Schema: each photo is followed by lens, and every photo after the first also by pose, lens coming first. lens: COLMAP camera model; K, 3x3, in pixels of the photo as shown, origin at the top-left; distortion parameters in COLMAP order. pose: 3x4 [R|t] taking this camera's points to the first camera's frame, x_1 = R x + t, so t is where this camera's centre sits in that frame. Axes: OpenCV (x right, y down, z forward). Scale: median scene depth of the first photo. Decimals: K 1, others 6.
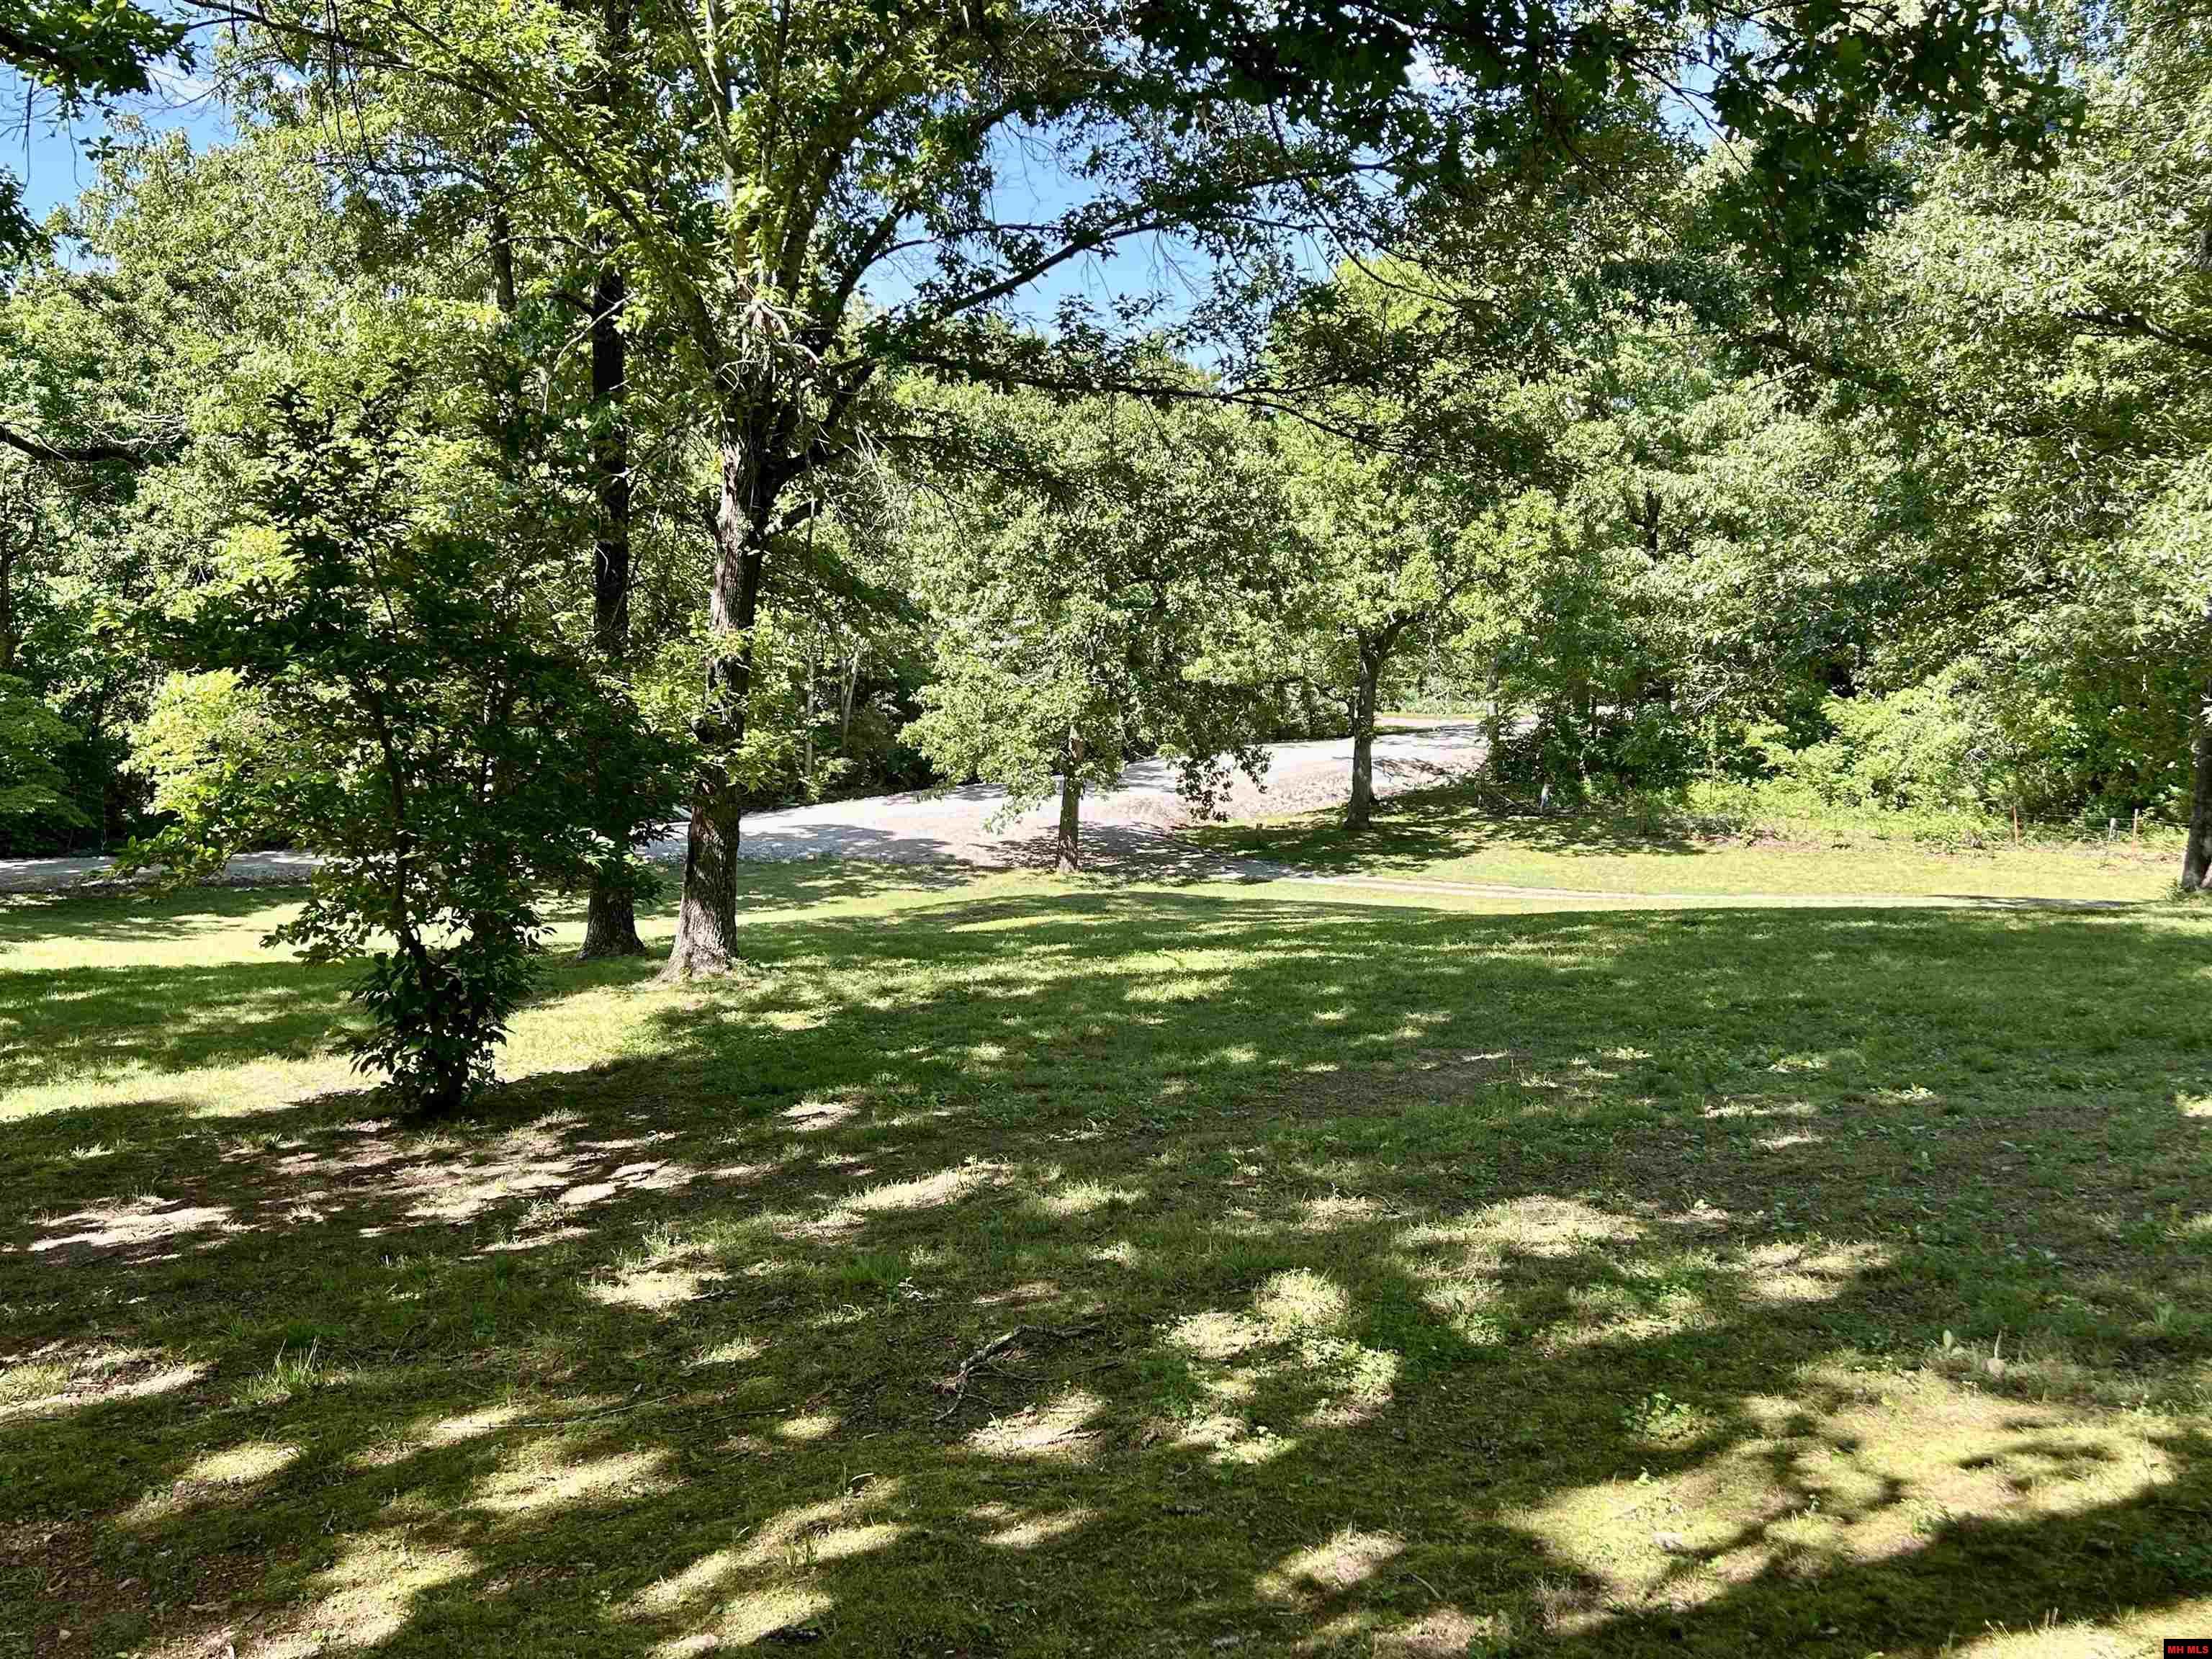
lens RADIAL K [[2005.7, 0, 1106.5], [0, 2005.7, 839.2], [0, 0, 1]] dist [0.021739, 0.000000]
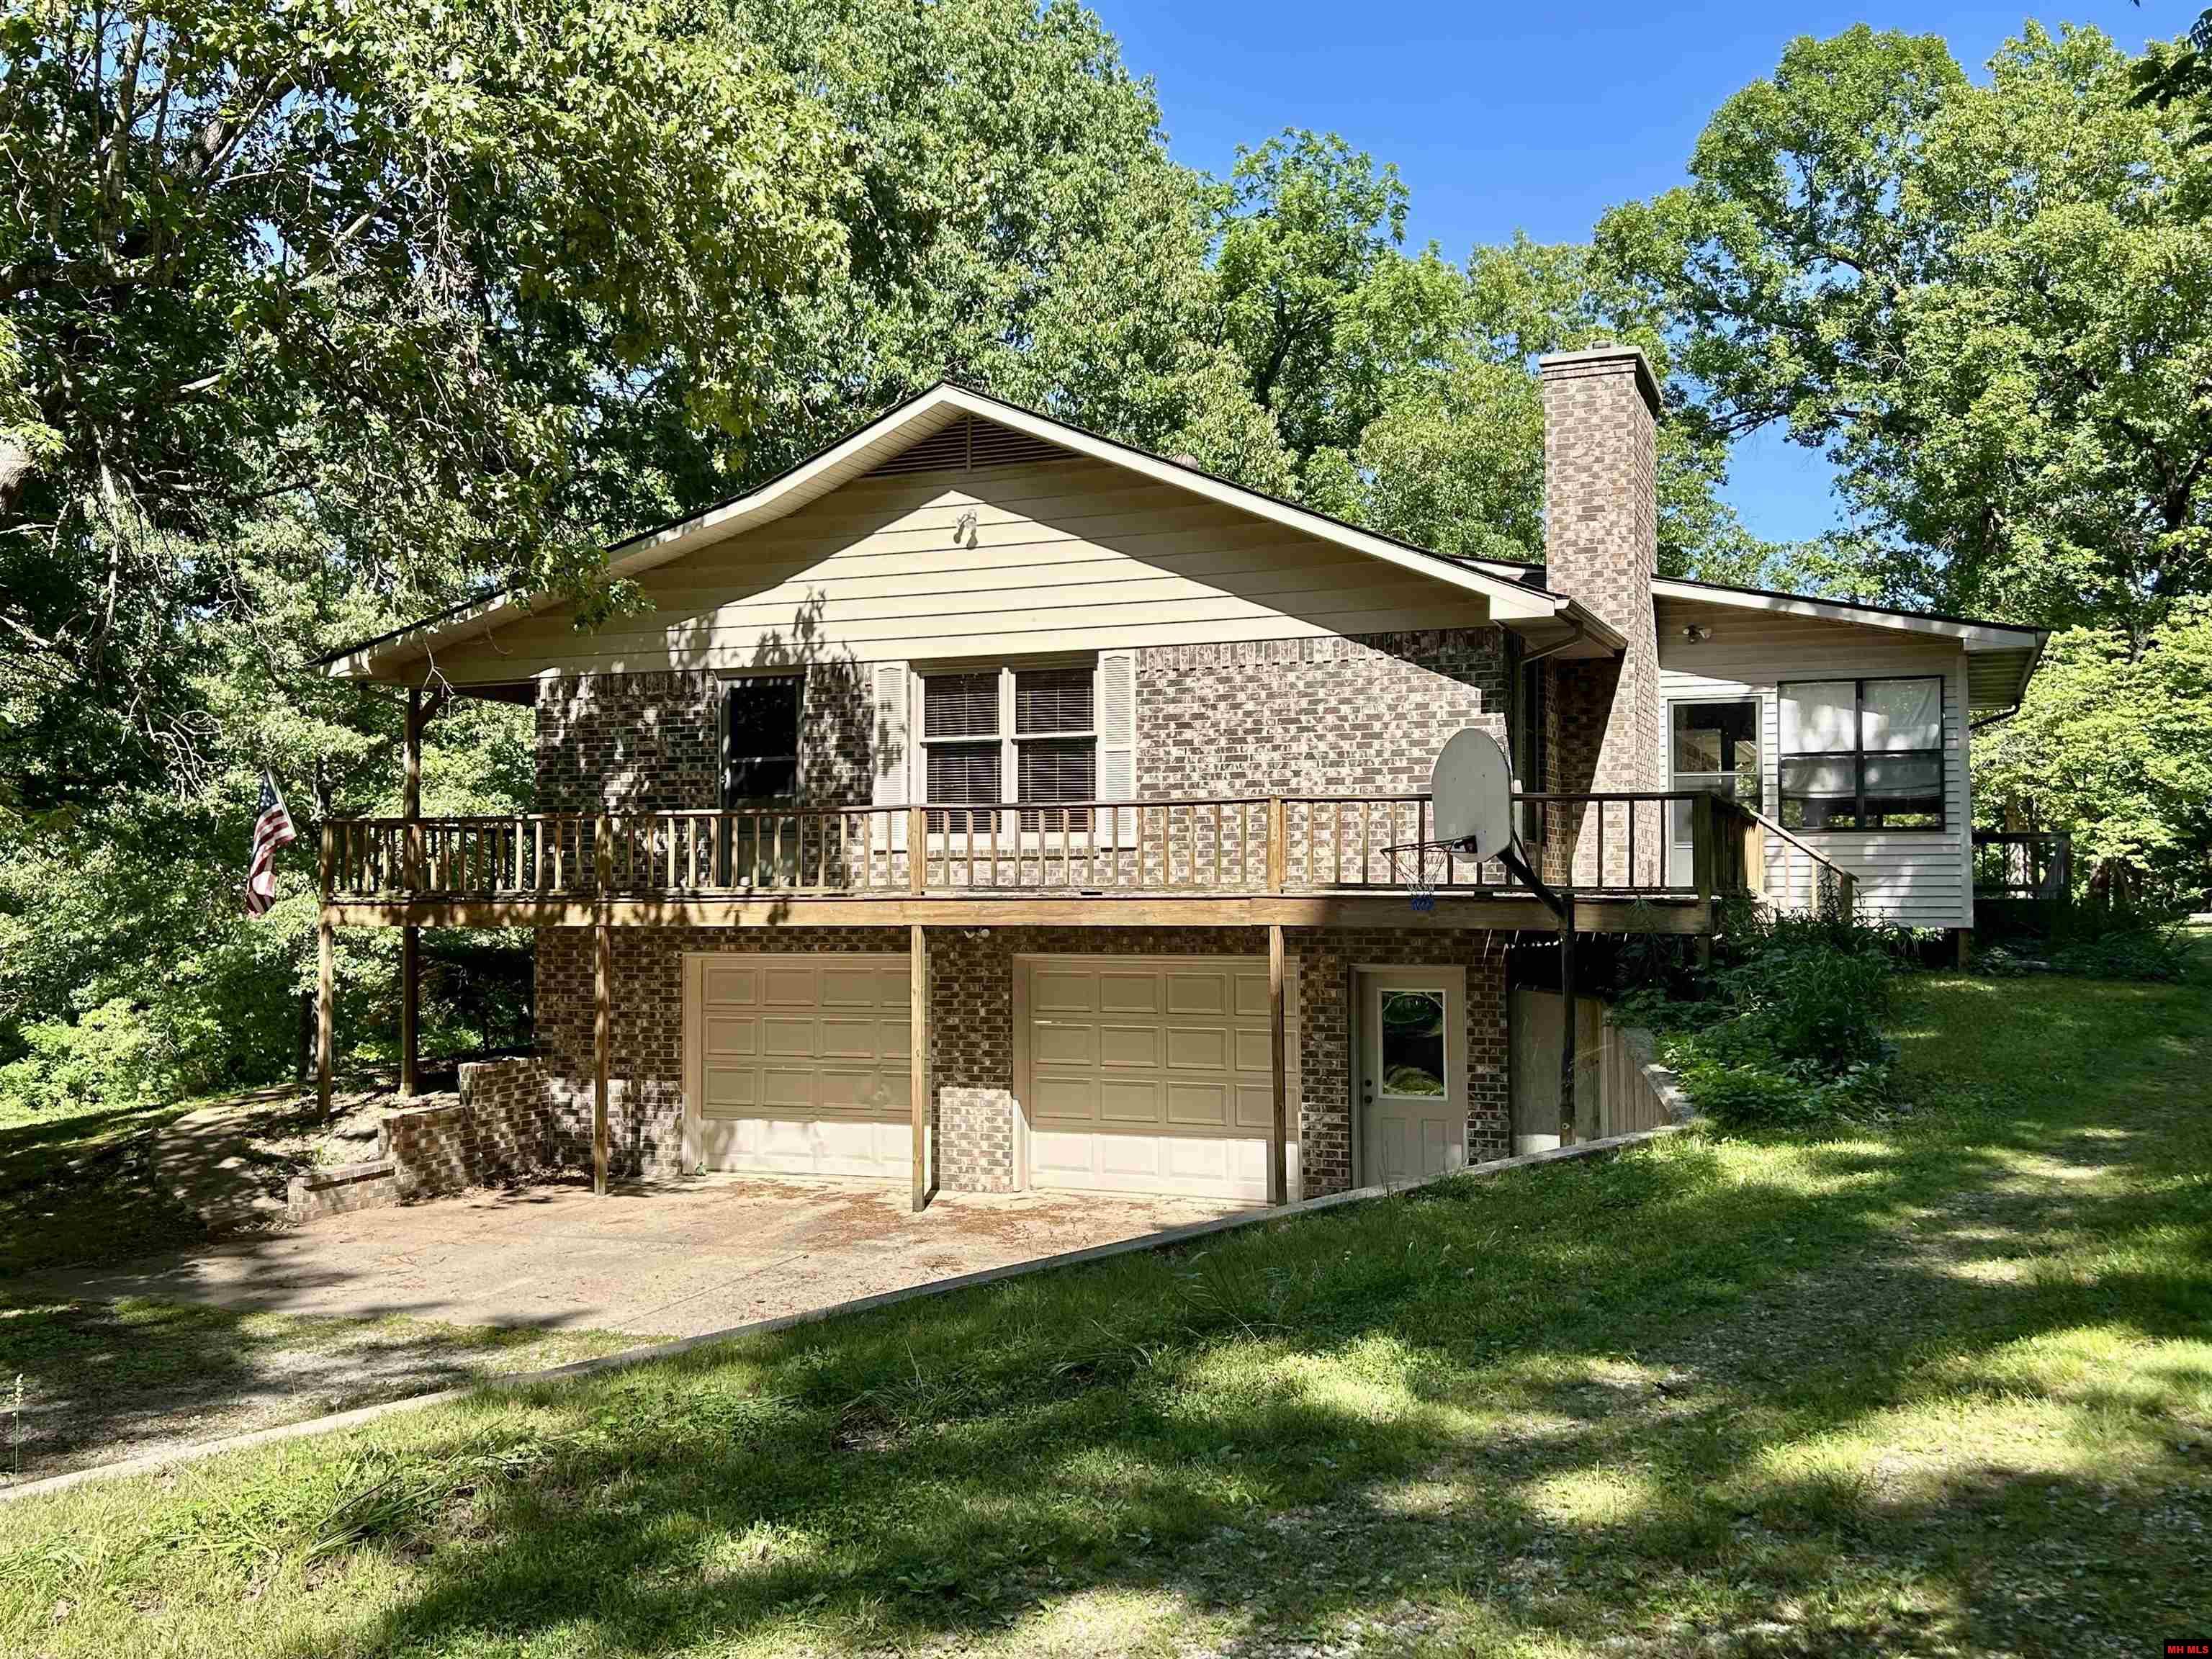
lens RADIAL K [[2005.7, 0, 1108.9], [0, 2005.7, 839.6], [0, 0, 1]] dist [0.021739, 0.000000]
pose [[0.643784, -0.003266, 0.765200, -0.211864], [0.129494, 0.986033, -0.104739, 0.044957], [-0.754171, 0.166518, 0.635215, -0.414059]]
